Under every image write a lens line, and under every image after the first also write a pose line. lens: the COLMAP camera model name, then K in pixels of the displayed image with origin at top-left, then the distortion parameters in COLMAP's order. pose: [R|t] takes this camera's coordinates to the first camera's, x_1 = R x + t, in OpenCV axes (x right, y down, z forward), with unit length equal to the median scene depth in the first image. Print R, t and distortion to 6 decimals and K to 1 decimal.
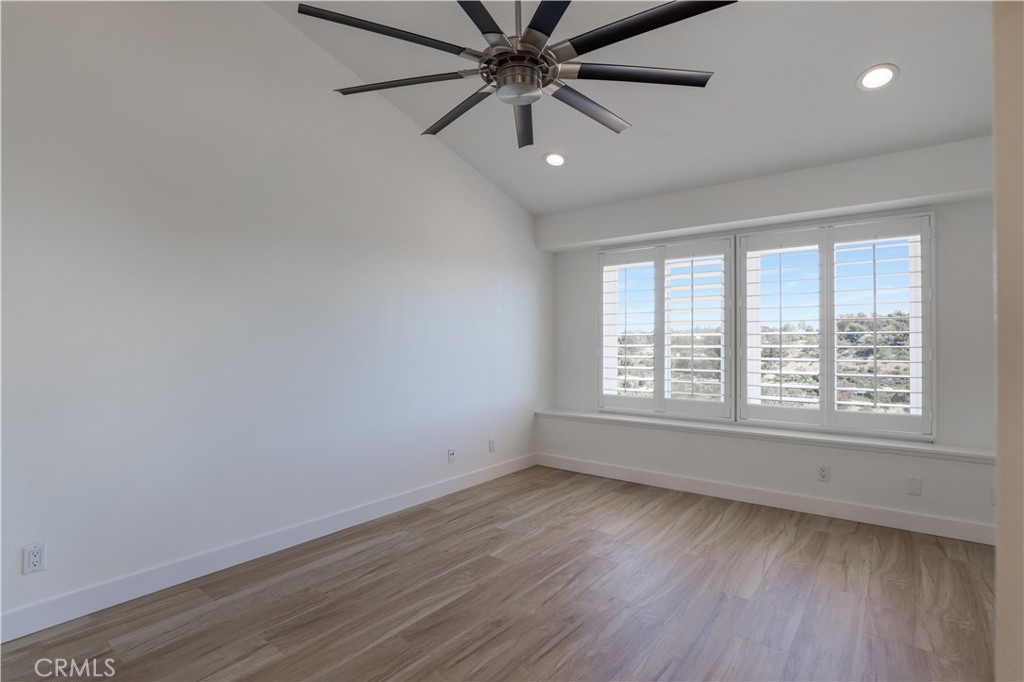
lens RADIAL K [[508.7, 0, 512.0], [0, 508.7, 341.0], [0, 0, 1]] dist [-0.024156, 0.000102]
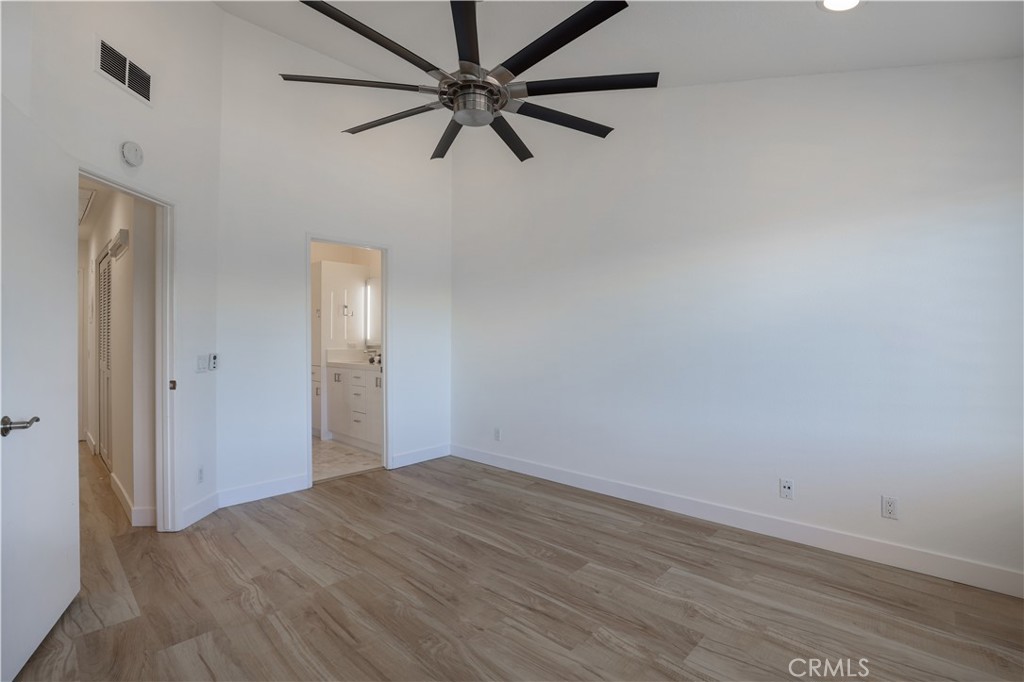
lens RADIAL K [[472.0, 0, 523.1], [0, 472.0, 341.6], [0, 0, 1]] dist [-0.026378, 0.000234]
pose [[-0.096759, 0.007930, -0.995276, 0.789169], [0.010414, 0.999922, 0.006954, 0.002068], [0.995253, -0.009692, -0.096834, 0.912728]]
